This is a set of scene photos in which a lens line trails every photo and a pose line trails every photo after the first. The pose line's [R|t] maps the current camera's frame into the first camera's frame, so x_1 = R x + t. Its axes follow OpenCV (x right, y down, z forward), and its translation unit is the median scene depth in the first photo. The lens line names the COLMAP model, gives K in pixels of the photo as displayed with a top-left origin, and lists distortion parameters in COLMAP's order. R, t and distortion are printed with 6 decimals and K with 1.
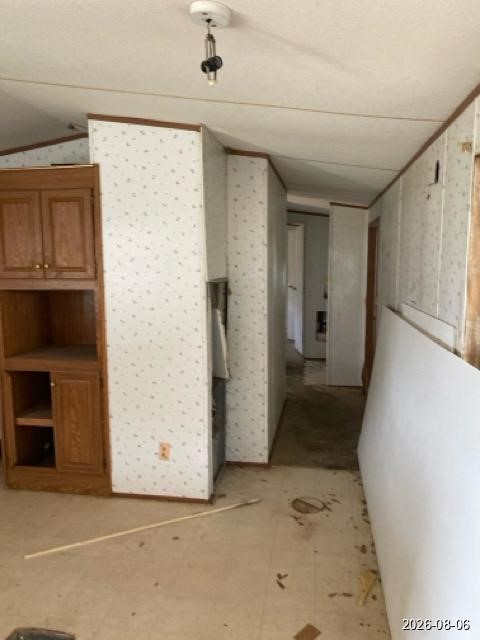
lens RADIAL K [[484.1, 0, 241.4], [0, 484.1, 323.0], [0, 0, 1]] dist [0.028056, -0.048556]
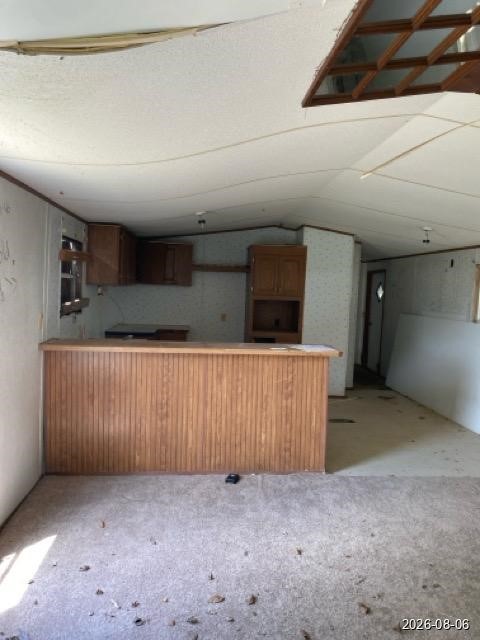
lens RADIAL K [[484.1, 0, 236.0], [0, 484.1, 324.1], [0, 0, 1]] dist [0.028056, -0.048556]
pose [[0.970505, 0.023560, 0.239926, -1.100883], [-0.010760, 0.998455, -0.054520, 0.160385], [-0.240840, 0.050330, 0.969259, -1.059648]]
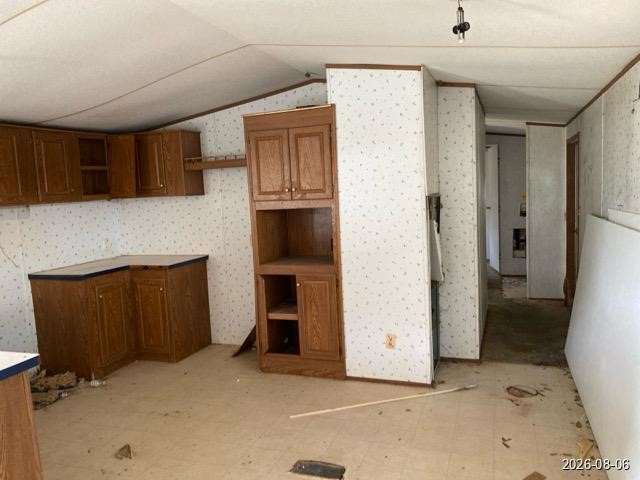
lens RADIAL K [[484.1, 0, 325.1], [0, 484.1, 242.5], [0, 0, 1]] dist [0.028056, -0.048556]
pose [[0.981088, -0.021273, -0.192389, -0.085084], [0.017203, 0.999592, -0.022800, 0.048520], [0.192795, 0.019060, 0.981054, -0.193028]]
